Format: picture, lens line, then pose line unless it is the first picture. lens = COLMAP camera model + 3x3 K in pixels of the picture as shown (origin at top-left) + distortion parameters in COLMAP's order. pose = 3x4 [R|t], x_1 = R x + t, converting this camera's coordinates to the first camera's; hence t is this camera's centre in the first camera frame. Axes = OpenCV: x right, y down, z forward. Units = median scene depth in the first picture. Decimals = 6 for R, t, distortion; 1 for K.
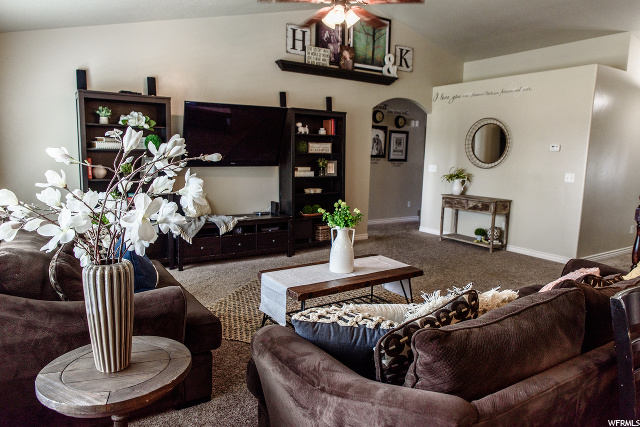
lens RADIAL K [[426.0, 0, 317.3], [0, 426.0, 212.8], [0, 0, 1]] dist [0.002232, -0.002776]
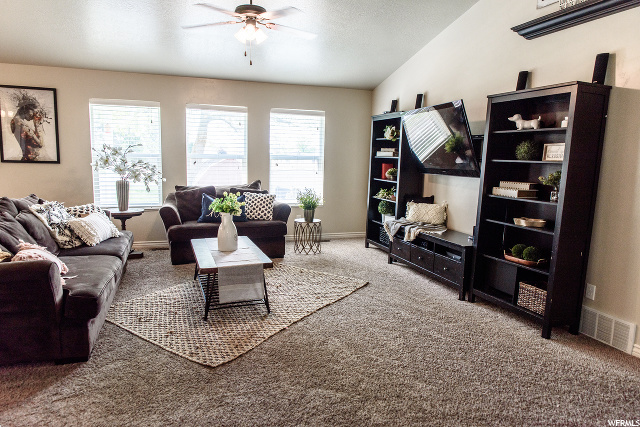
lens RADIAL K [[426.0, 0, 317.3], [0, 426.0, 212.8], [0, 0, 1]] dist [0.002232, -0.002776]
pose [[-0.246493, 0.103562, -0.963595, 0.643531], [-0.164942, 0.975286, 0.147011, -0.104228], [0.955005, 0.195175, -0.223320, 0.835692]]
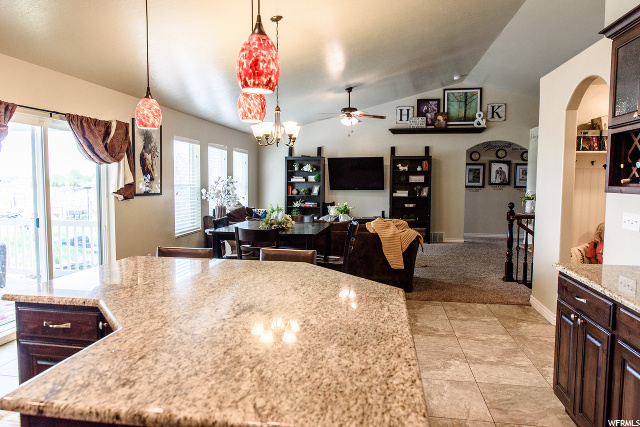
lens RADIAL K [[426.0, 0, 317.3], [0, 426.0, 212.8], [0, 0, 1]] dist [0.002232, -0.002776]
pose [[0.731700, 0.031561, -0.680896, 0.817832], [-0.084617, 0.995406, -0.044792, 0.075502], [0.676354, 0.090389, 0.731009, -0.397782]]
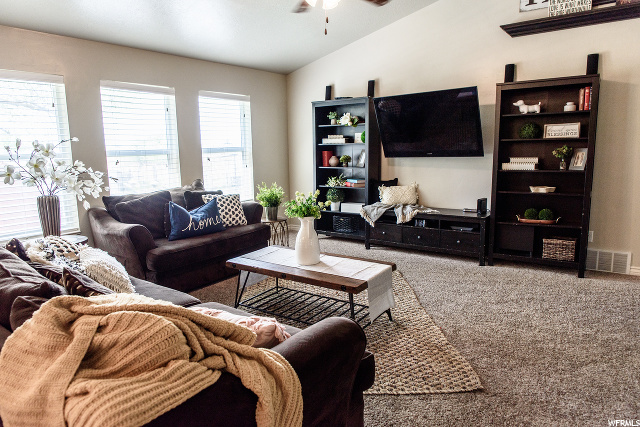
lens RADIAL K [[421.3, 0, 317.0], [0, 421.3, 211.6], [0, 0, 1]] dist [-0.000104, -0.000230]
pose [[0.348165, 0.113985, -0.930478, 0.535247], [-0.101809, 0.991307, 0.083342, -0.034957], [0.931889, 0.065715, 0.356743, 0.373704]]
